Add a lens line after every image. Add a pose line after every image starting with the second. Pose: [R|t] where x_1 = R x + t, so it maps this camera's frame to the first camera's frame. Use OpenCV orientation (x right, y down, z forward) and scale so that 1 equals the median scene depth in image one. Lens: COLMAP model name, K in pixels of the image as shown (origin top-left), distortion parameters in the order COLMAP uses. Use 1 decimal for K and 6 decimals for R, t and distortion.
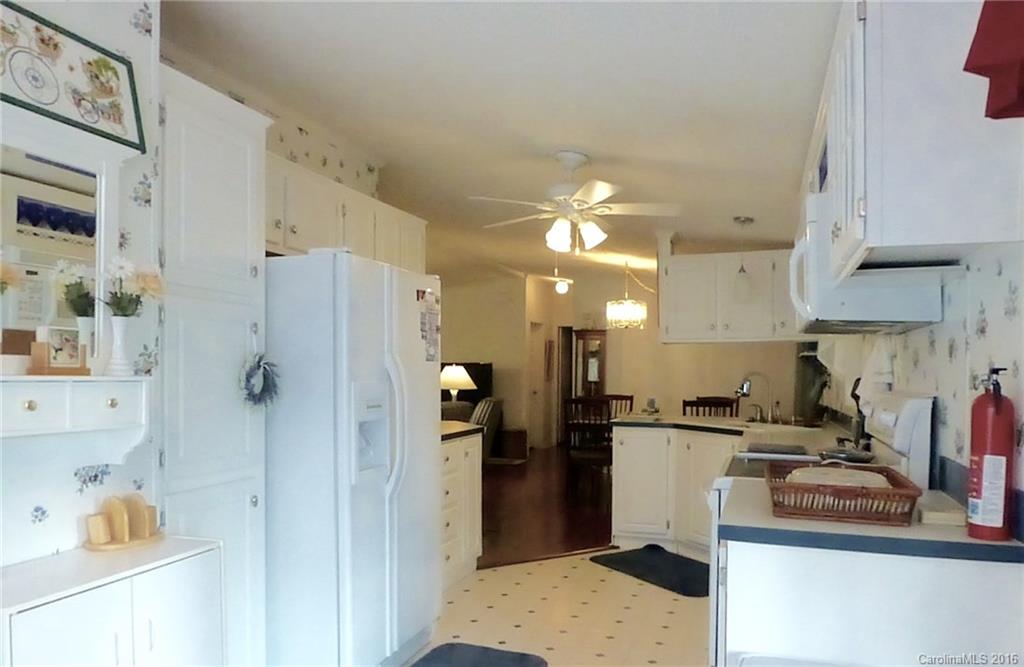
lens RADIAL K [[758.7, 0, 513.6], [0, 758.7, 379.1], [0, 0, 1]] dist [-0.003340, -0.000610]
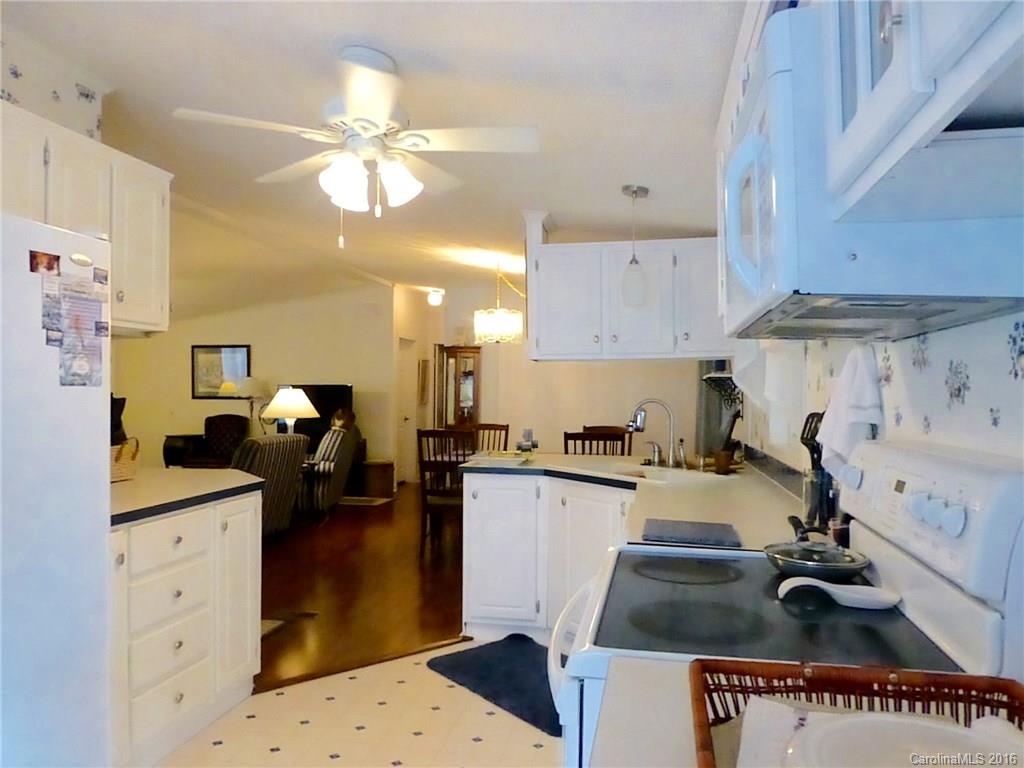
lens RADIAL K [[735.6, 0, 515.7], [0, 735.6, 387.4], [0, 0, 1]] dist [-0.026132, 0.001340]
pose [[0.991690, 0.000262, 0.128650, 0.089989], [0.001856, 0.999865, -0.016339, -0.008933], [-0.128637, 0.016442, 0.991555, 0.291631]]
